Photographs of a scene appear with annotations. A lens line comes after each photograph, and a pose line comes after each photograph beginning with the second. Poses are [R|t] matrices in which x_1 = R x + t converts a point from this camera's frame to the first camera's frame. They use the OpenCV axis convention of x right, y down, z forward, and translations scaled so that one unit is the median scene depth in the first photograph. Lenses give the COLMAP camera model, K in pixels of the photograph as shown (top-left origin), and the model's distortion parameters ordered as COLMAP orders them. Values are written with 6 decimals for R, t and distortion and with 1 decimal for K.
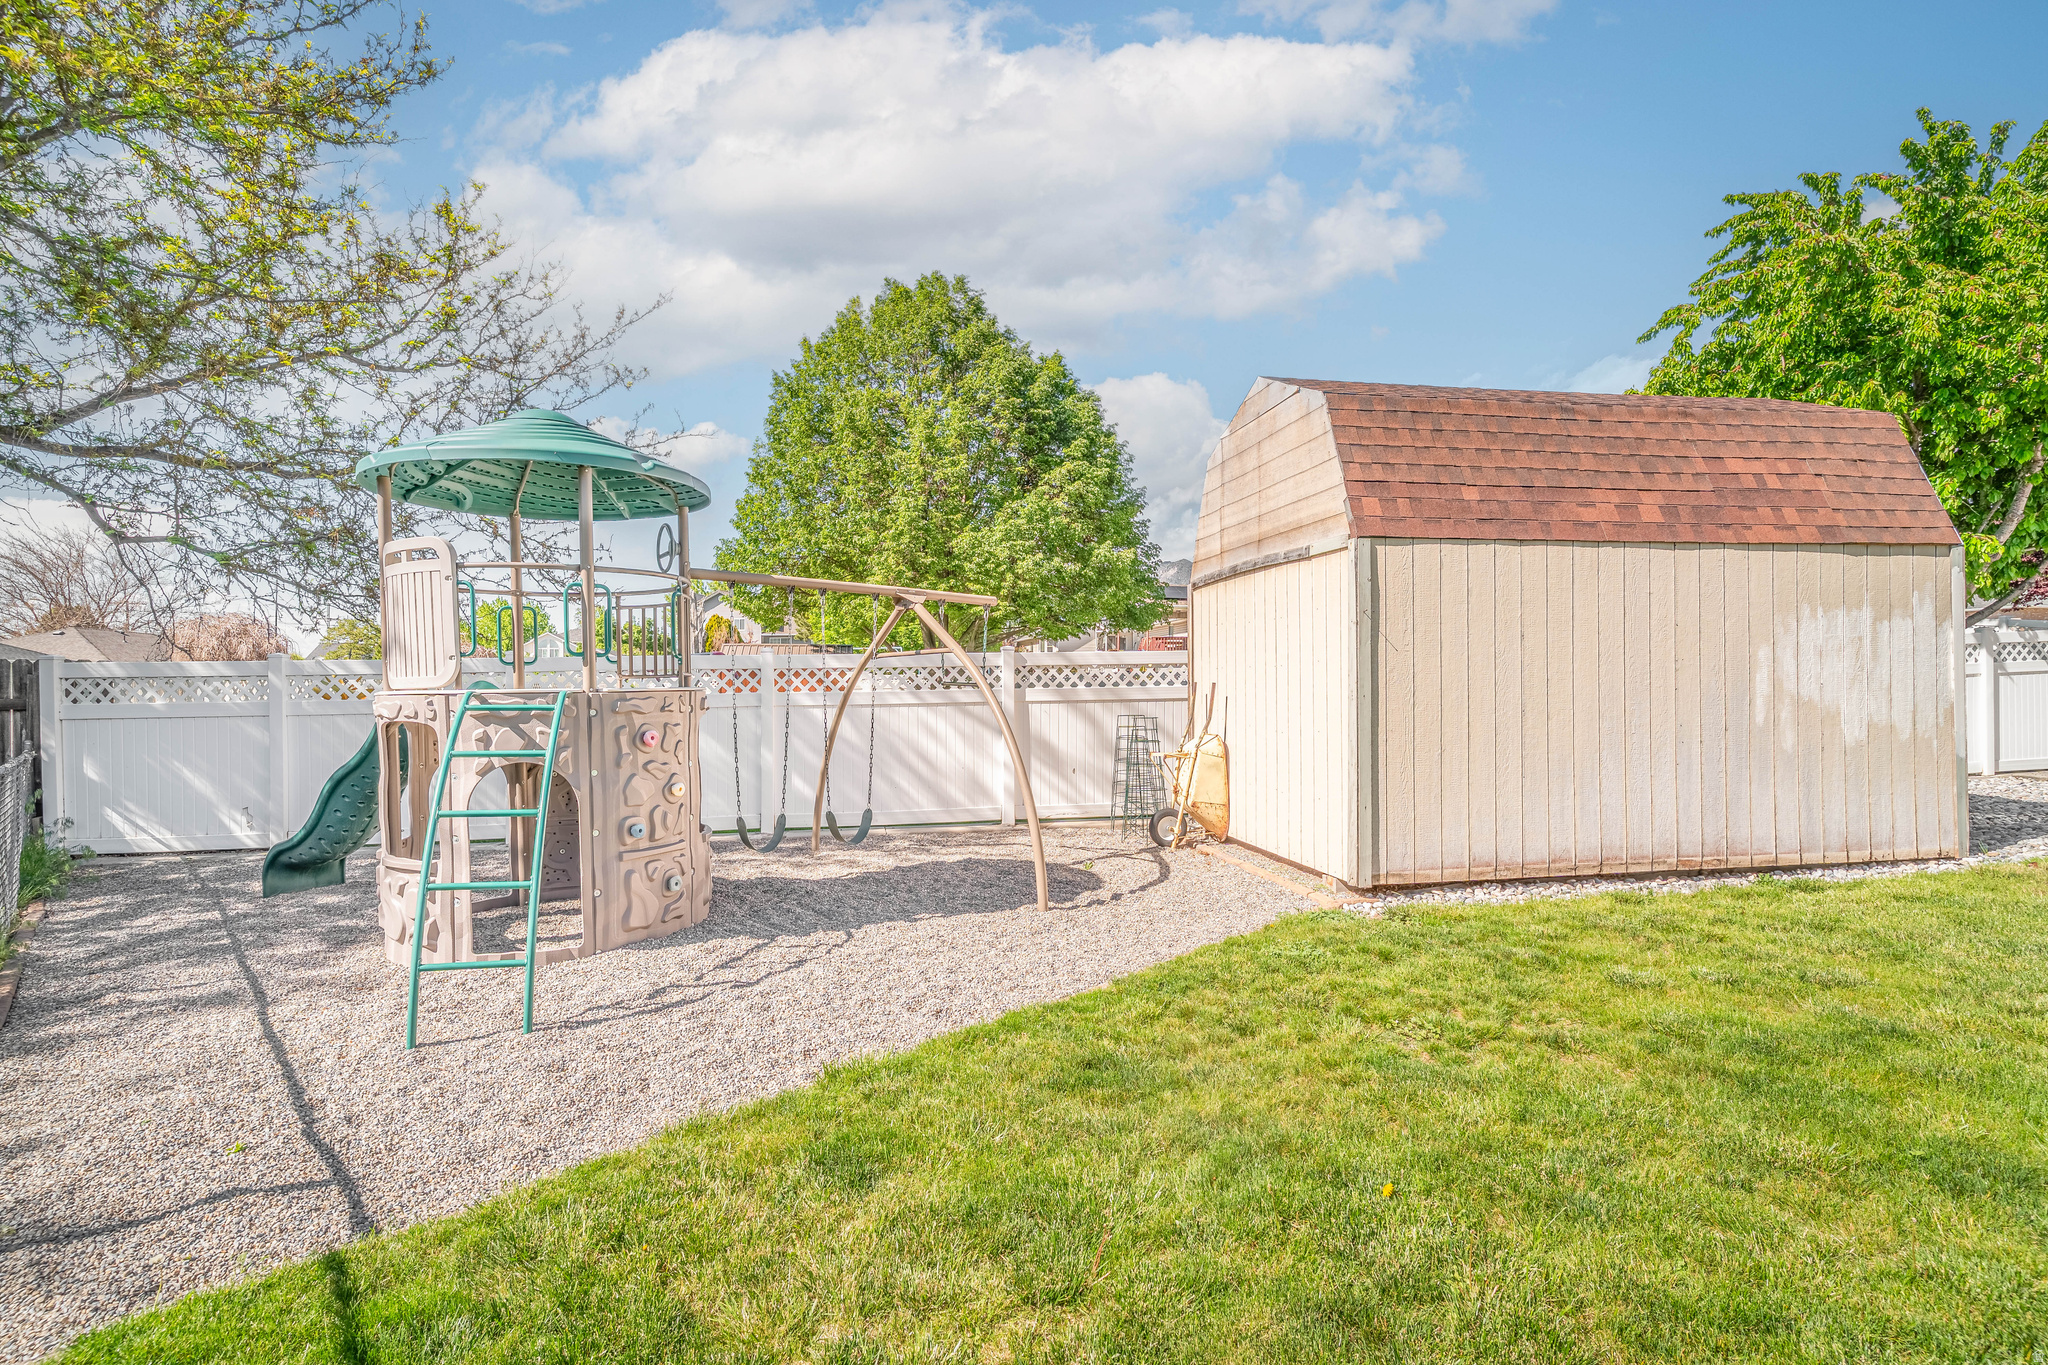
lens RADIAL K [[991.2, 0, 1028.8], [0, 991.2, 686.9], [0, 0, 1]] dist [0.001205, -0.001769]
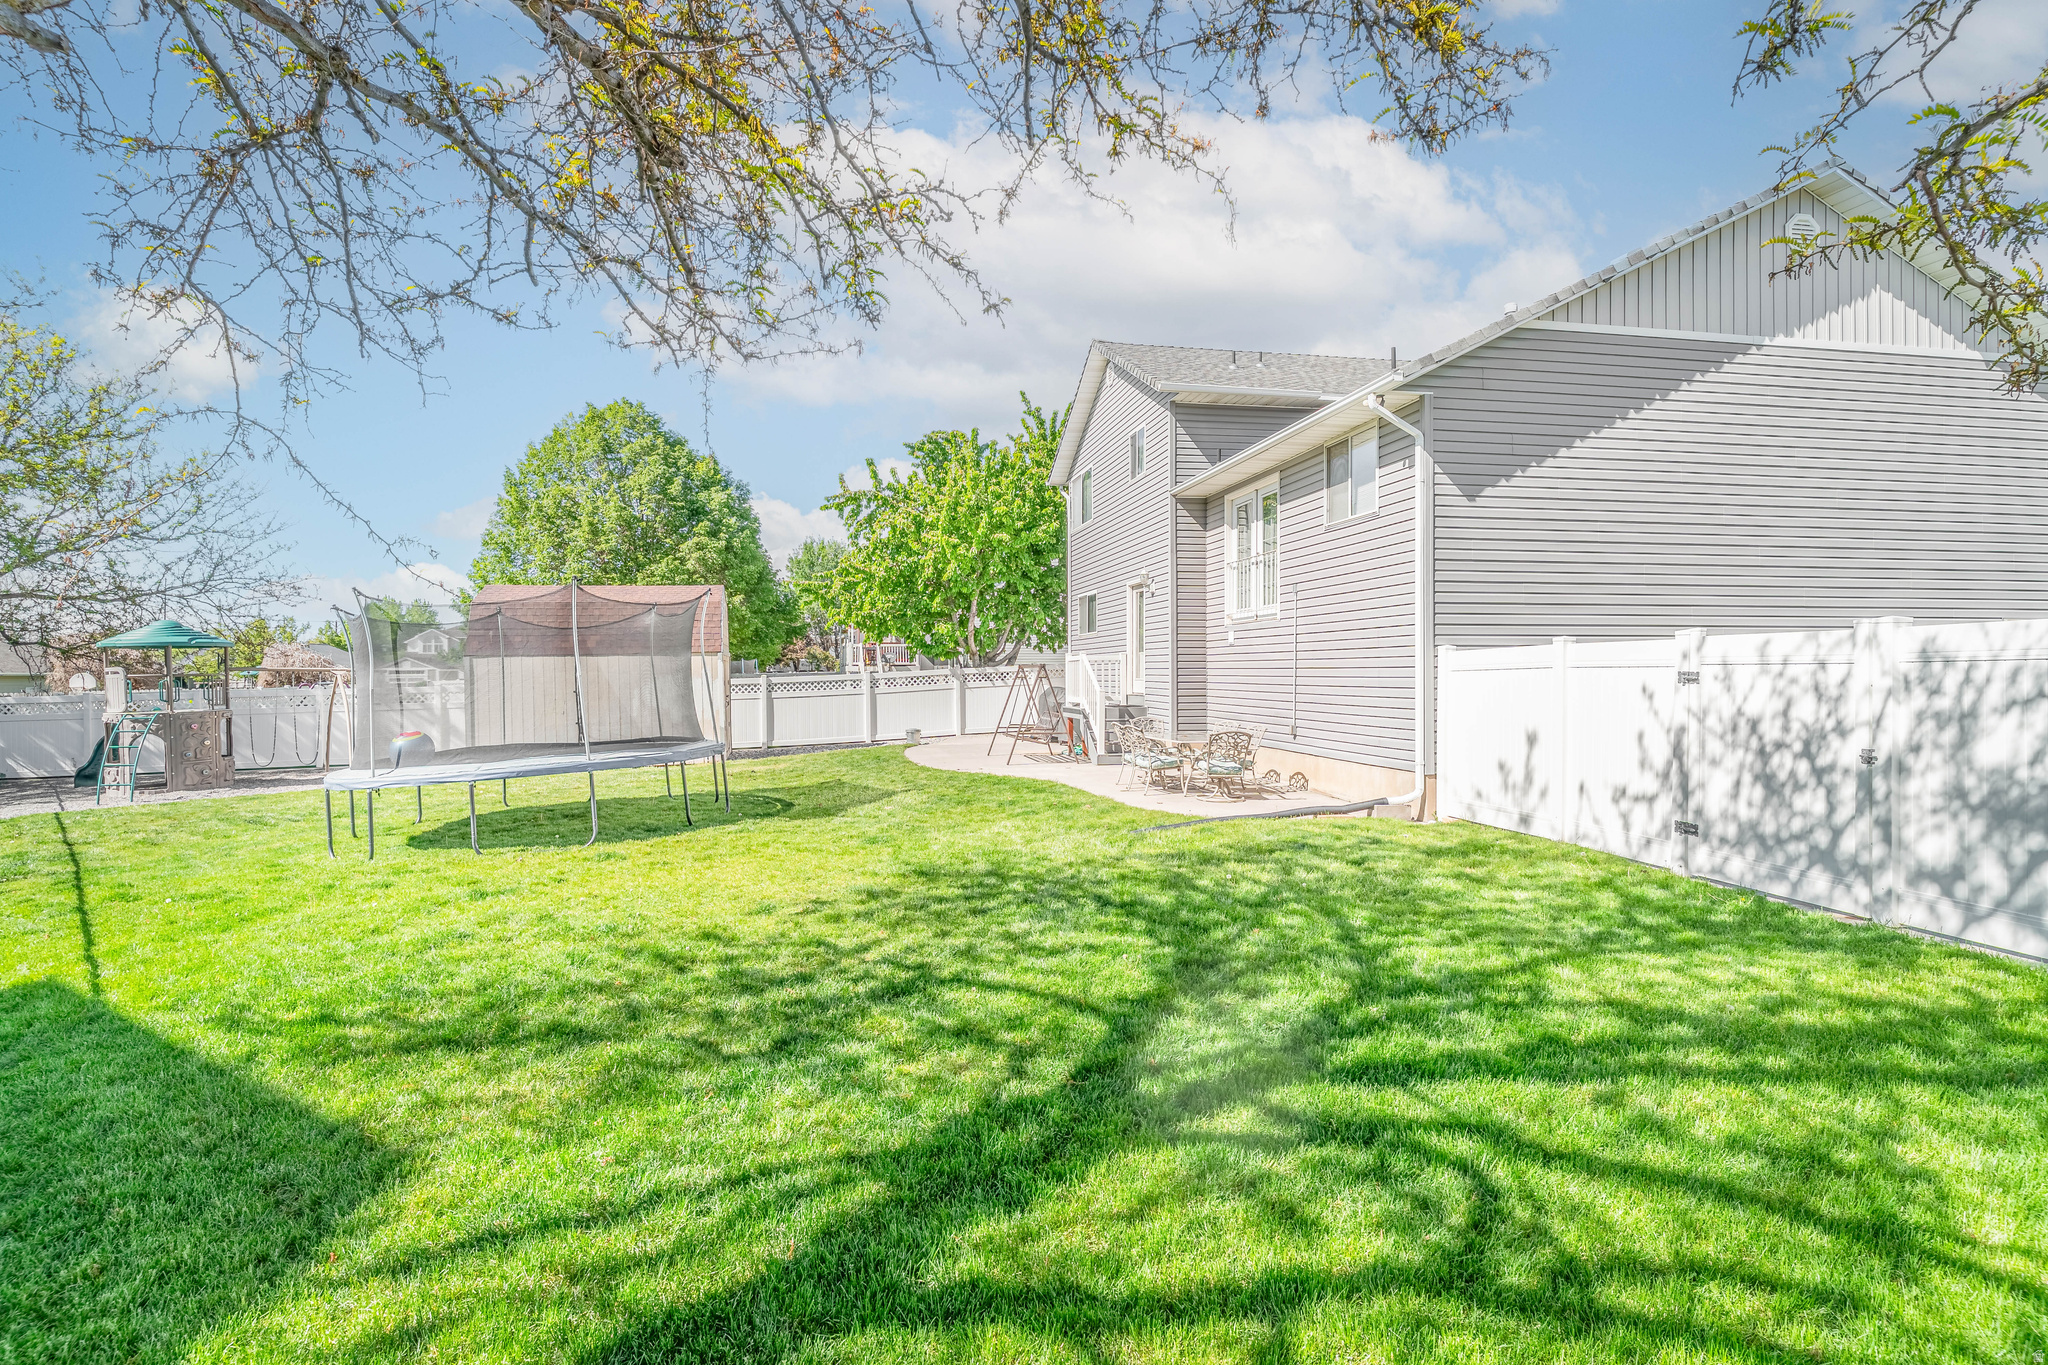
lens RADIAL K [[981.3, 0, 1026.3], [0, 981.3, 679.3], [0, 0, 1]] dist [0.001092, -0.001064]
pose [[0.999056, -0.005852, 0.043053, 0.640646], [0.005527, 0.999955, 0.007664, -0.032313], [-0.043096, -0.007419, 0.999043, -0.665305]]
